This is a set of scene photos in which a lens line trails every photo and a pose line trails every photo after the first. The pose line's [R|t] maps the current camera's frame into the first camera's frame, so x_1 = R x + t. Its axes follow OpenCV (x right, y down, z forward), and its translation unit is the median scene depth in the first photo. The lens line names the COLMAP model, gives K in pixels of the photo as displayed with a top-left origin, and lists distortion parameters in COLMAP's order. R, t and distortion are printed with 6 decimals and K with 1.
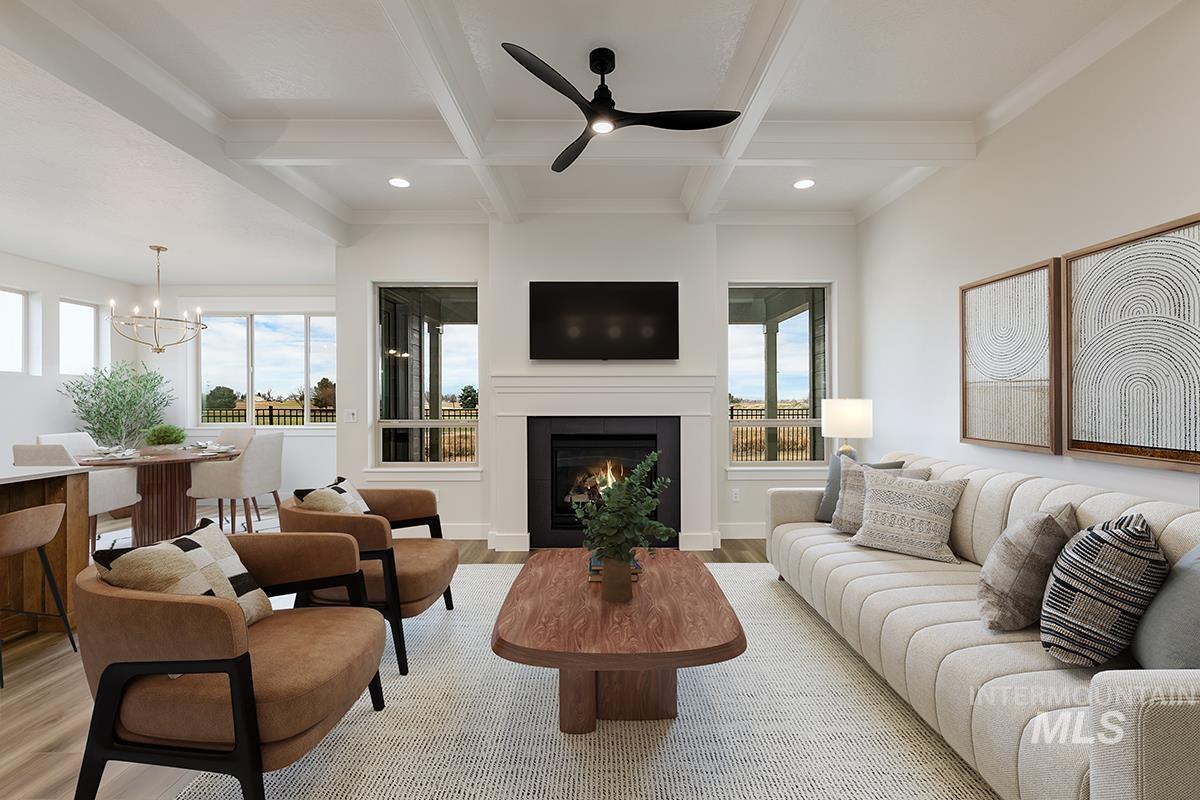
lens RADIAL K [[525.1, 0, 612.8], [0, 525.1, 399.7], [0, 0, 1]] dist [0.014640, 0.000223]
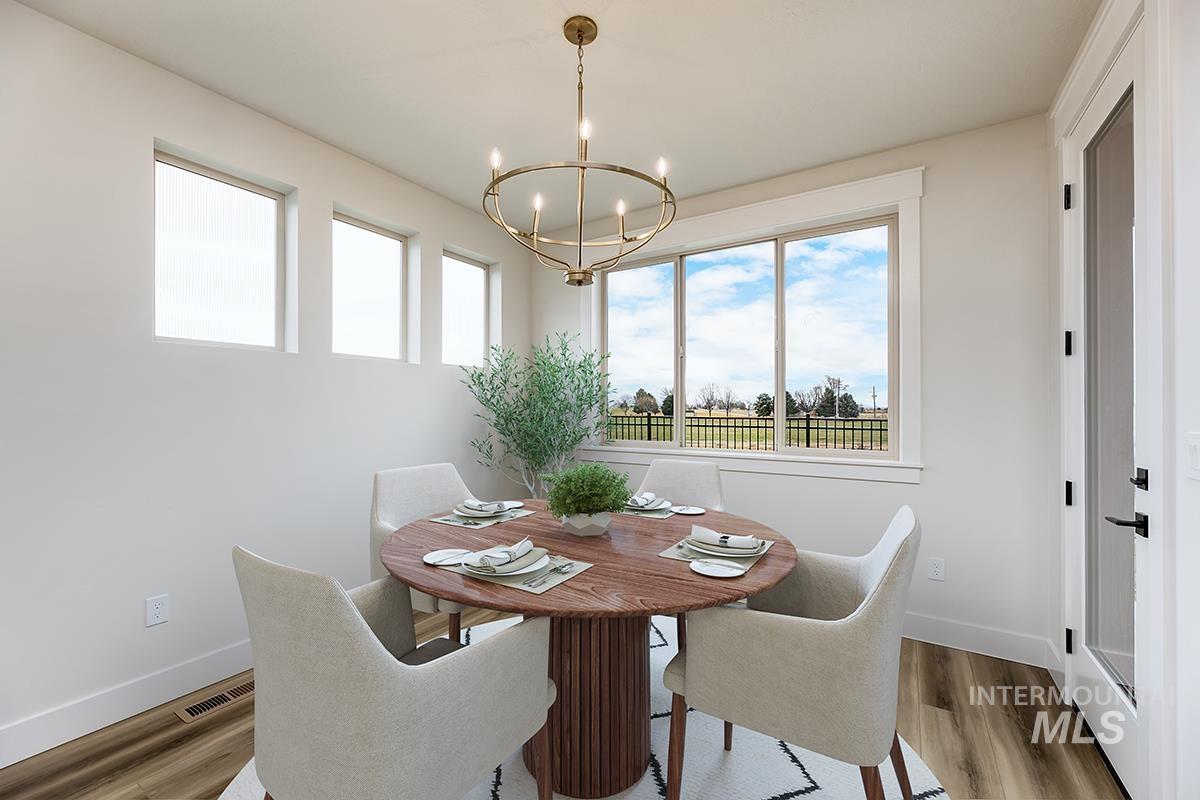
lens RADIAL K [[482.9, 0, 600.0], [0, 482.9, 400.0], [0, 0, 1]] dist [0.001434, 0.000141]
pose [[0.841546, -0.006000, -0.540153, -0.540094], [-0.002073, 0.999895, -0.014336, 0.002036], [0.540182, 0.013184, 0.841445, 0.586503]]
